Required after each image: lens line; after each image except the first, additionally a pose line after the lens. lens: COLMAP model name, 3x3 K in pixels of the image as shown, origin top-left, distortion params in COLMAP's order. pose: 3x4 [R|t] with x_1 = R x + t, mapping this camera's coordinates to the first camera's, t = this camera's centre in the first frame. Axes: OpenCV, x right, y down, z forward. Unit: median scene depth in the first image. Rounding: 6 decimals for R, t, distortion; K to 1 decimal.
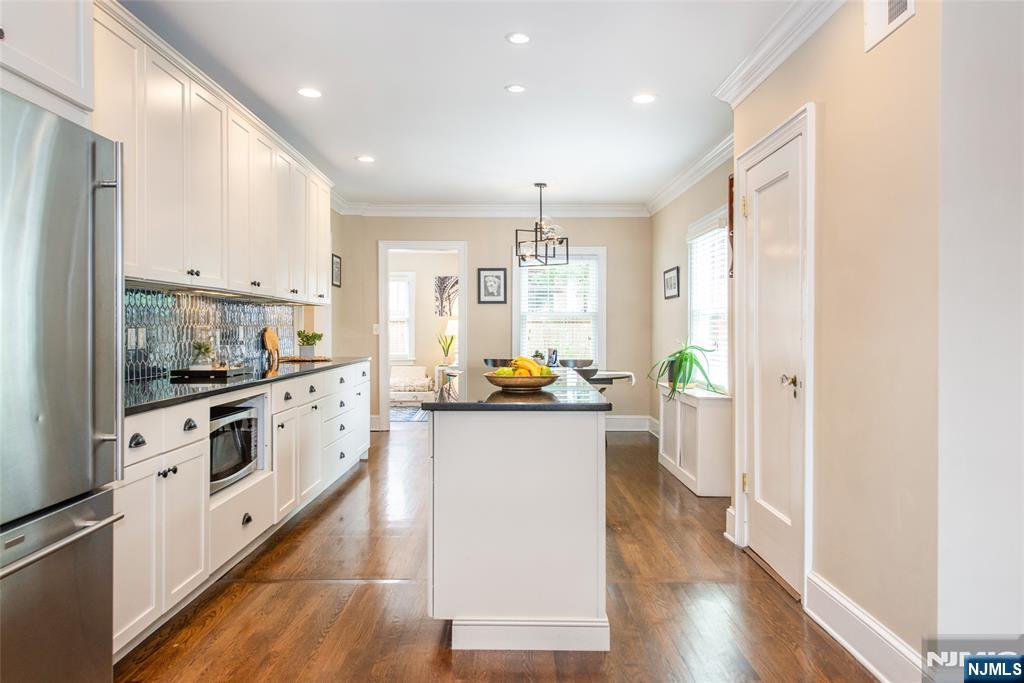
lens RADIAL K [[697.0, 0, 511.8], [0, 697.0, 335.6], [0, 0, 1]] dist [0.004228, -0.001517]
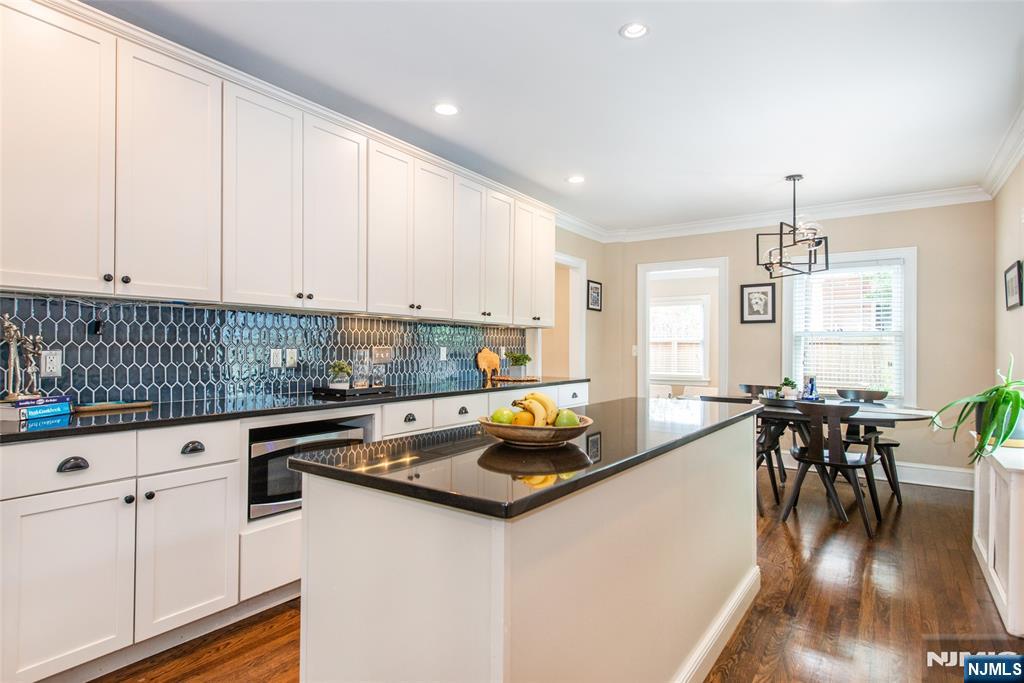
lens RADIAL K [[546.4, 0, 509.9], [0, 546.4, 346.4], [0, 0, 1]] dist [0.012165, -0.002262]
pose [[0.809348, 0.001825, -0.587326, 0.134850], [-0.011290, 0.999859, -0.012451, -0.003462], [0.587221, 0.016708, 0.809254, 0.248486]]
